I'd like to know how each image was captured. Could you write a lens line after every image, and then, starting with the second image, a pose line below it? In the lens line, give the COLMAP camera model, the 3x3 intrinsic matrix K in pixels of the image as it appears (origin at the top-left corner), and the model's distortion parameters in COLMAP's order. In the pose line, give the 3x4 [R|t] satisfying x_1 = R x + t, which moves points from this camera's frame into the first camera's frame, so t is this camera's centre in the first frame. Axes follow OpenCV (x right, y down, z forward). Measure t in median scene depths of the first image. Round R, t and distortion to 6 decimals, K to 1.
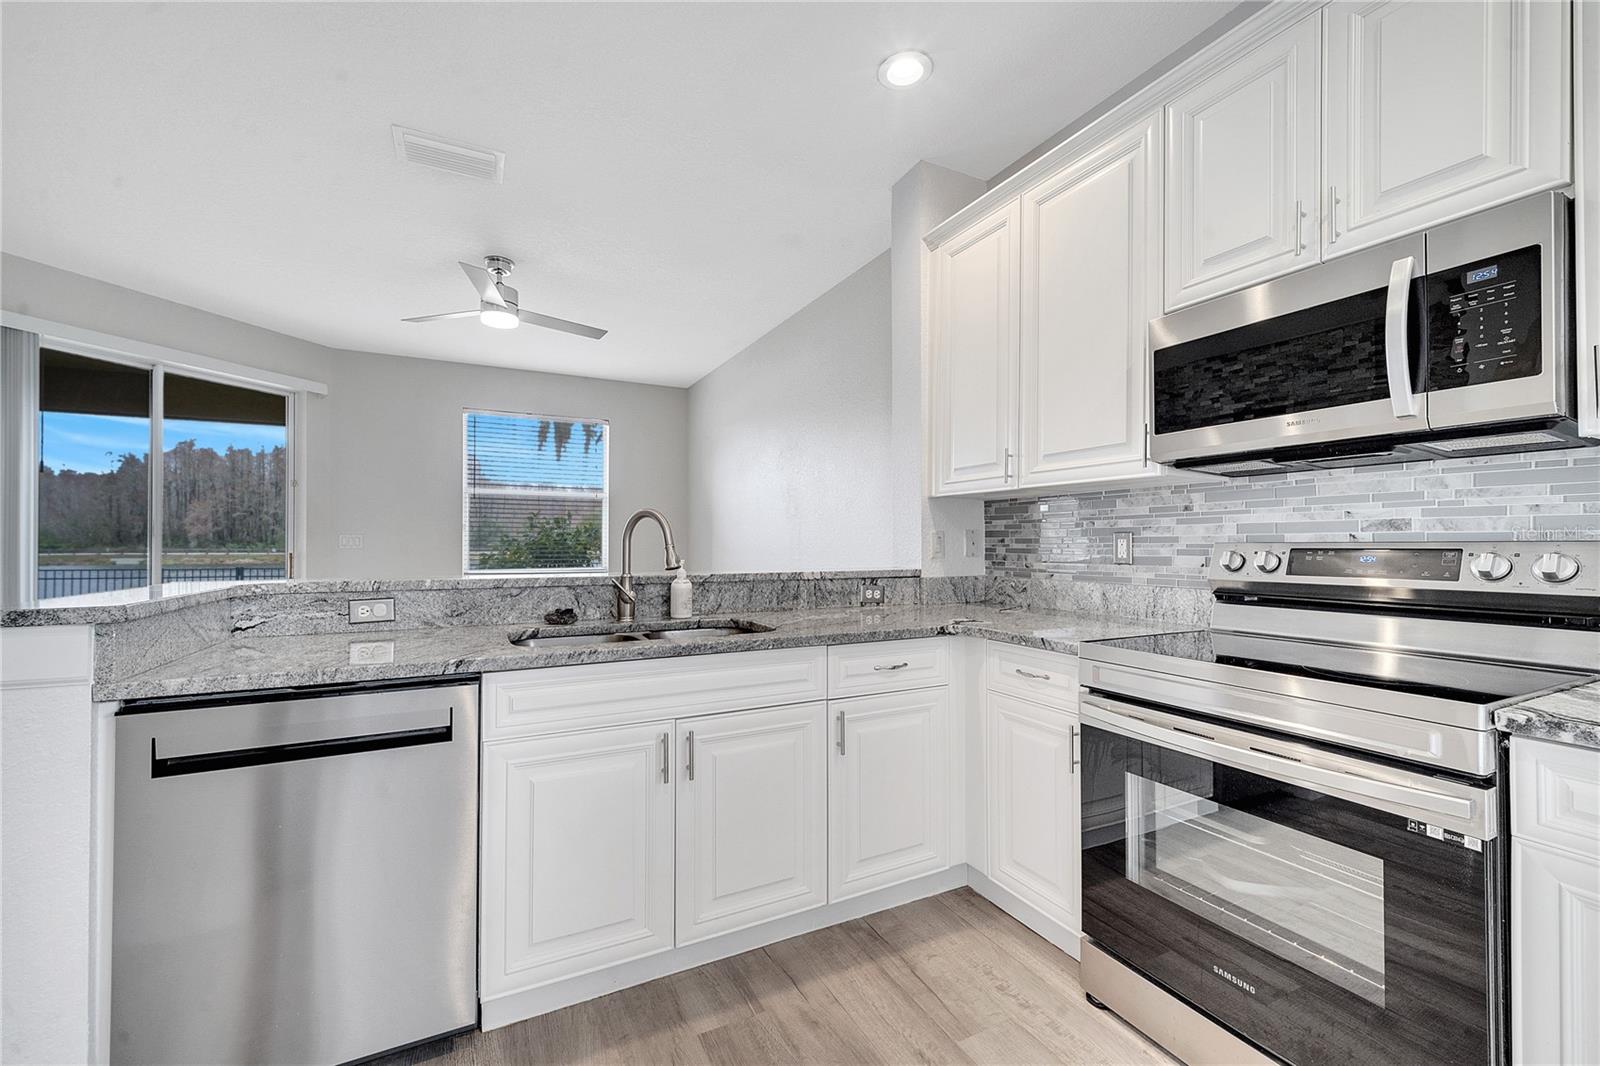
lens RADIAL K [[649.9, 0, 794.4], [0, 649.9, 538.8], [0, 0, 1]] dist [0.006205, -0.001855]
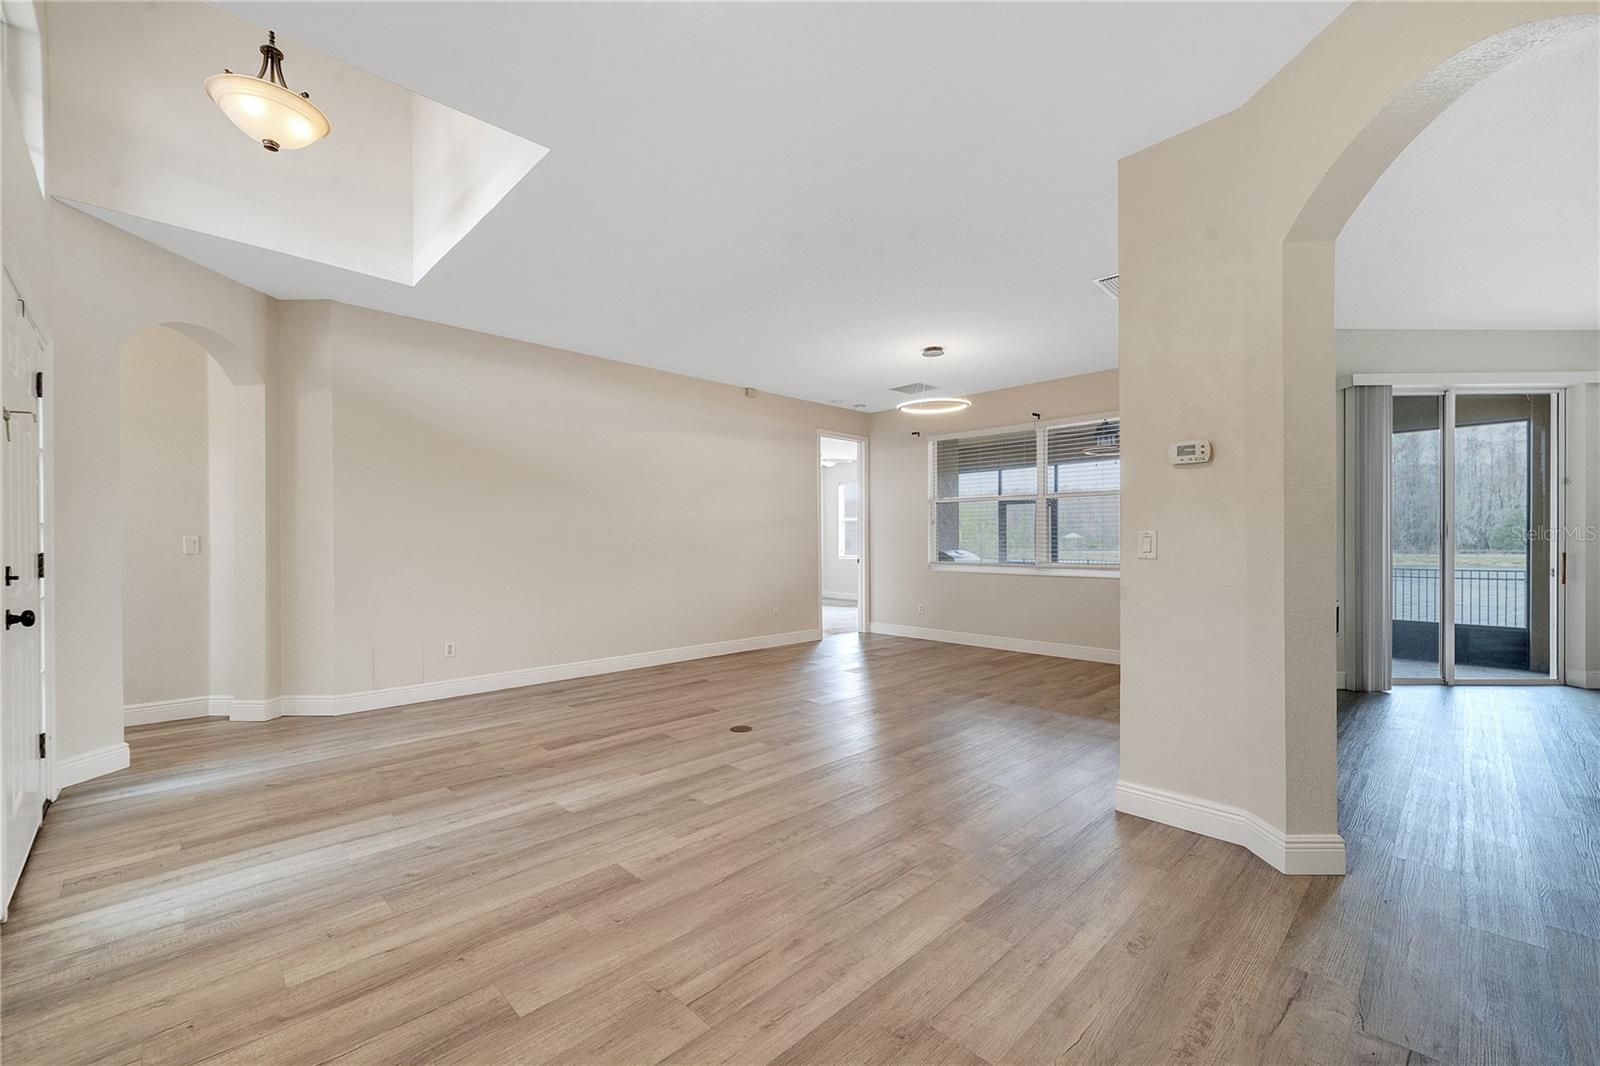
lens RADIAL K [[649.9, 0, 793.7], [0, 649.9, 545.0], [0, 0, 1]] dist [0.006205, -0.001855]
pose [[0.297657, 0.000571, -0.954673, -0.404893], [0.008410, 0.999959, 0.003221, -0.005484], [0.954636, -0.008987, 0.297640, -0.900169]]
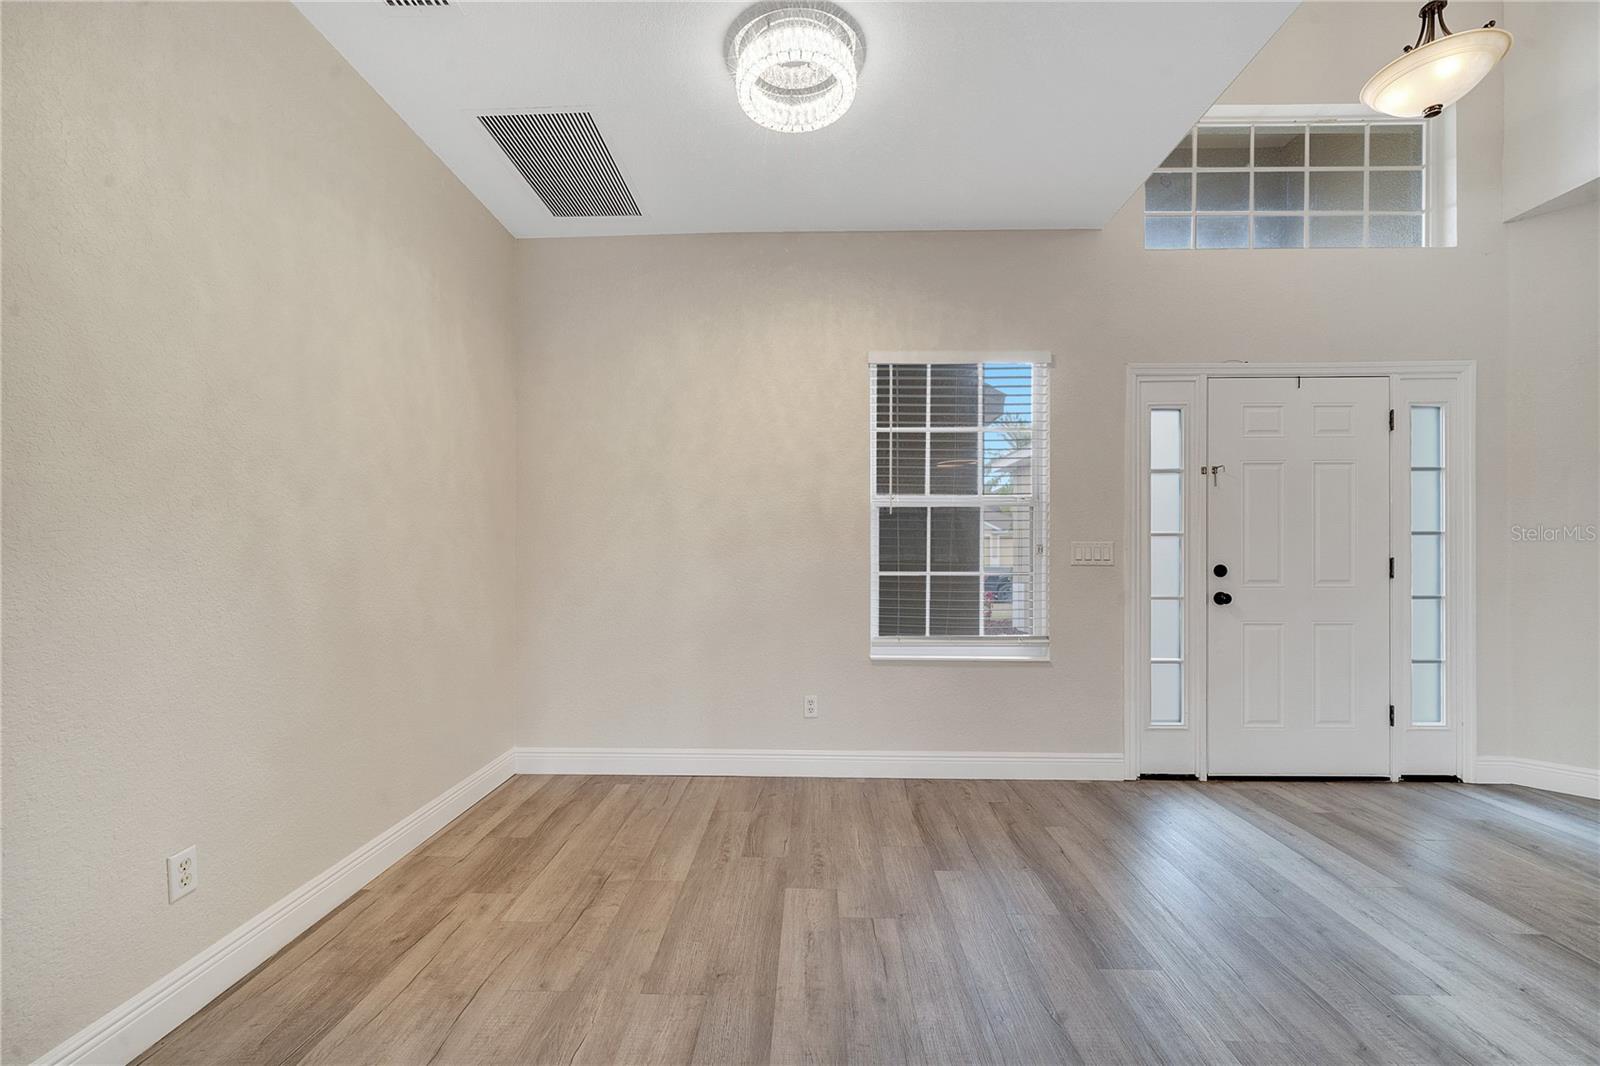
lens RADIAL K [[649.9, 0, 796.5], [0, 649.9, 544.0], [0, 0, 1]] dist [0.006205, -0.001855]
pose [[-0.878596, 0.006638, 0.477519, -1.440397], [-0.002189, 0.999837, -0.017926, -0.000964], [-0.477560, -0.016795, -0.878438, 0.025402]]
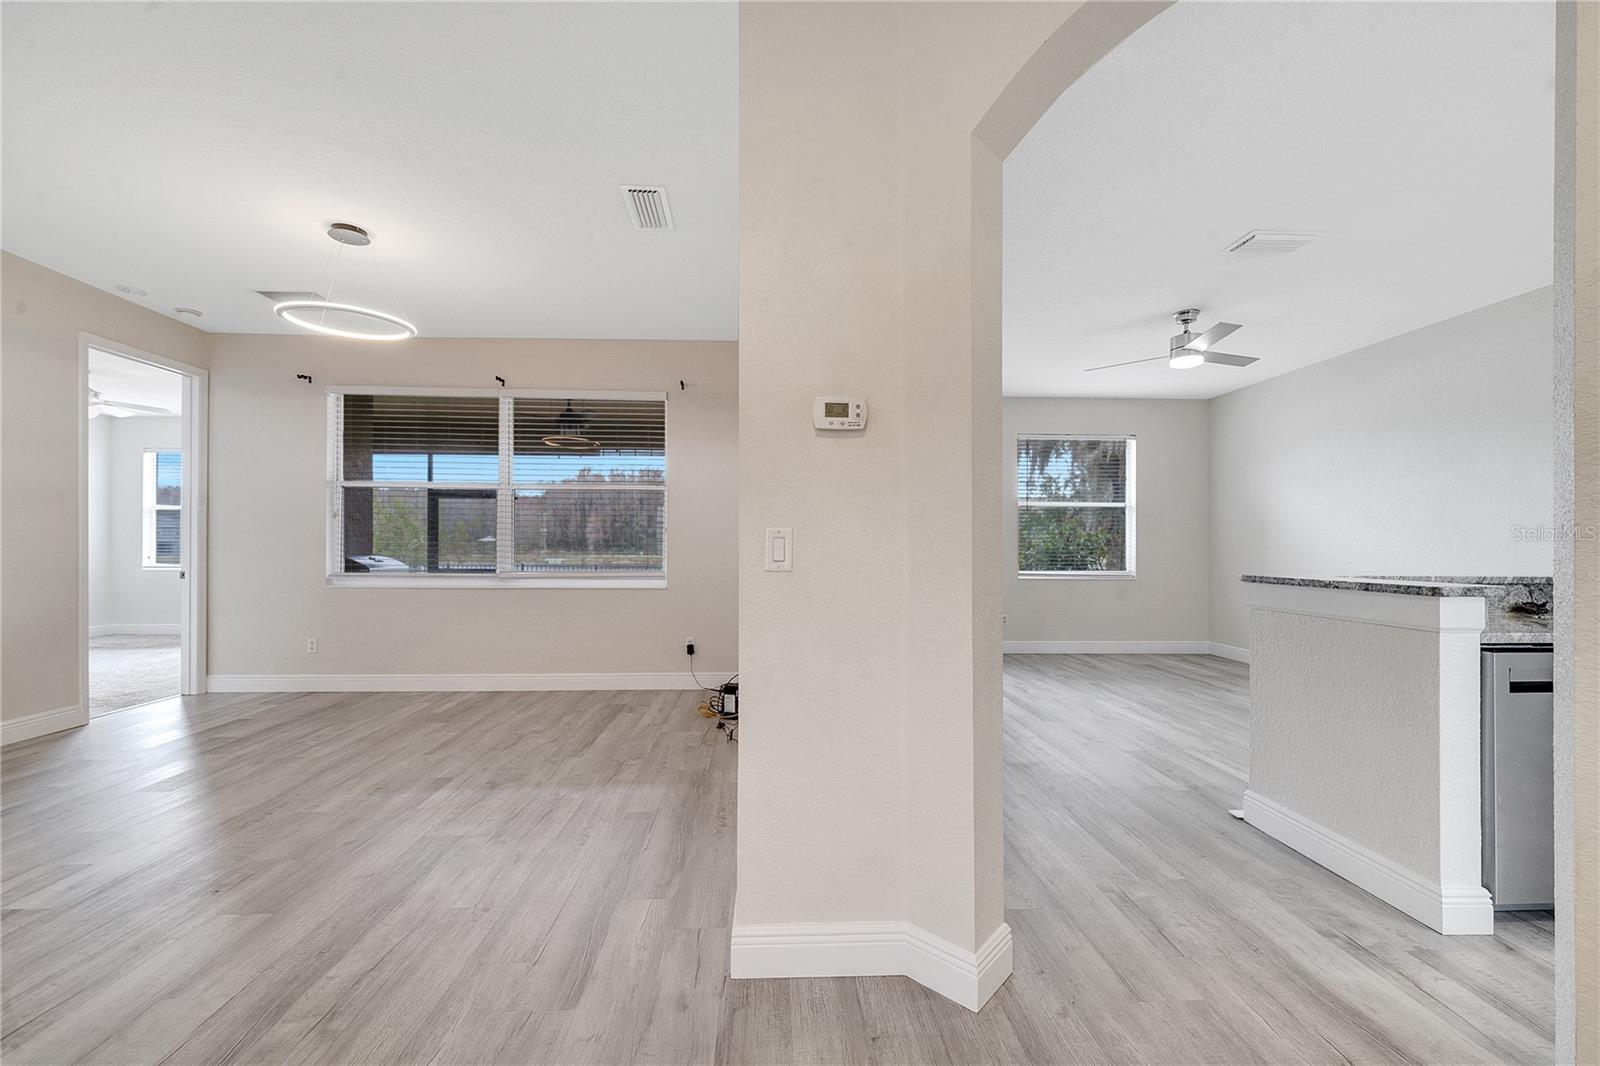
lens RADIAL K [[649.9, 0, 795.4], [0, 649.9, 543.7], [0, 0, 1]] dist [0.006205, -0.001855]
pose [[0.912780, -0.000768, -0.408451, -1.003566], [0.000704, 1.000000, -0.000305, -0.003916], [0.408451, -0.000009, 0.912780, -0.630019]]
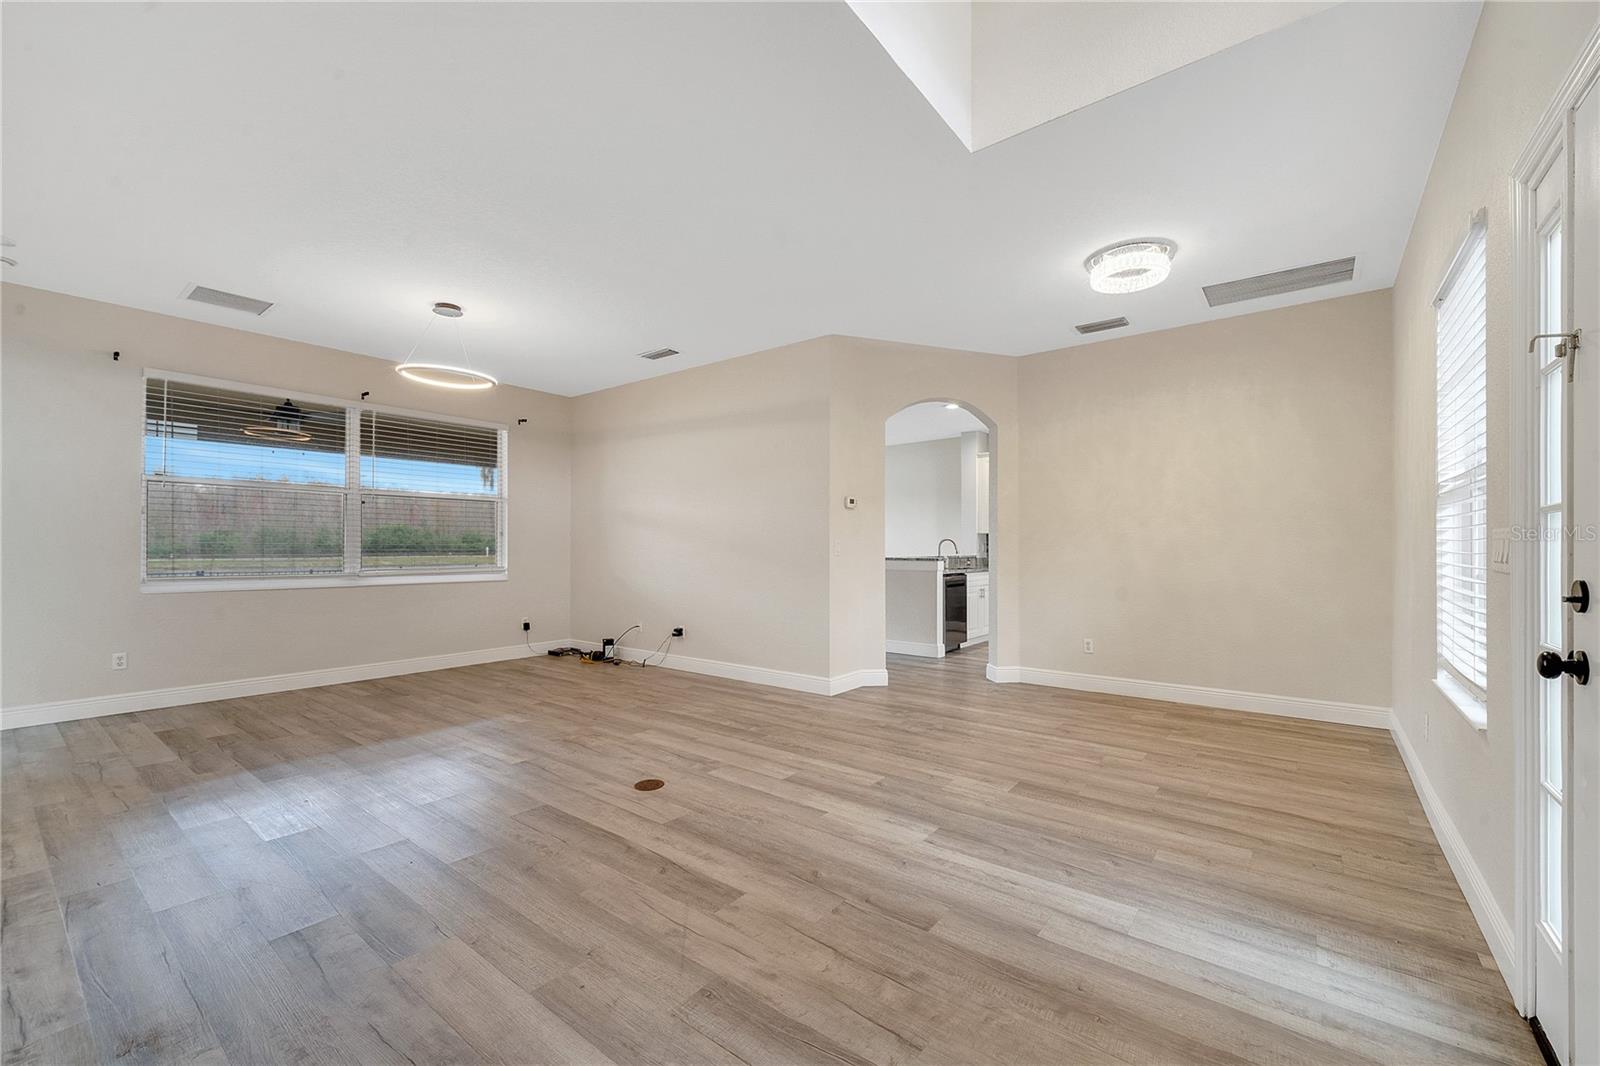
lens RADIAL K [[649.9, 0, 797.0], [0, 649.9, 545.4], [0, 0, 1]] dist [0.006205, -0.001855]
pose [[0.903511, 0.000214, 0.428565, -2.391452], [-0.001832, 0.999993, 0.003363, -0.012746], [-0.428561, -0.003824, 0.903505, -1.866418]]
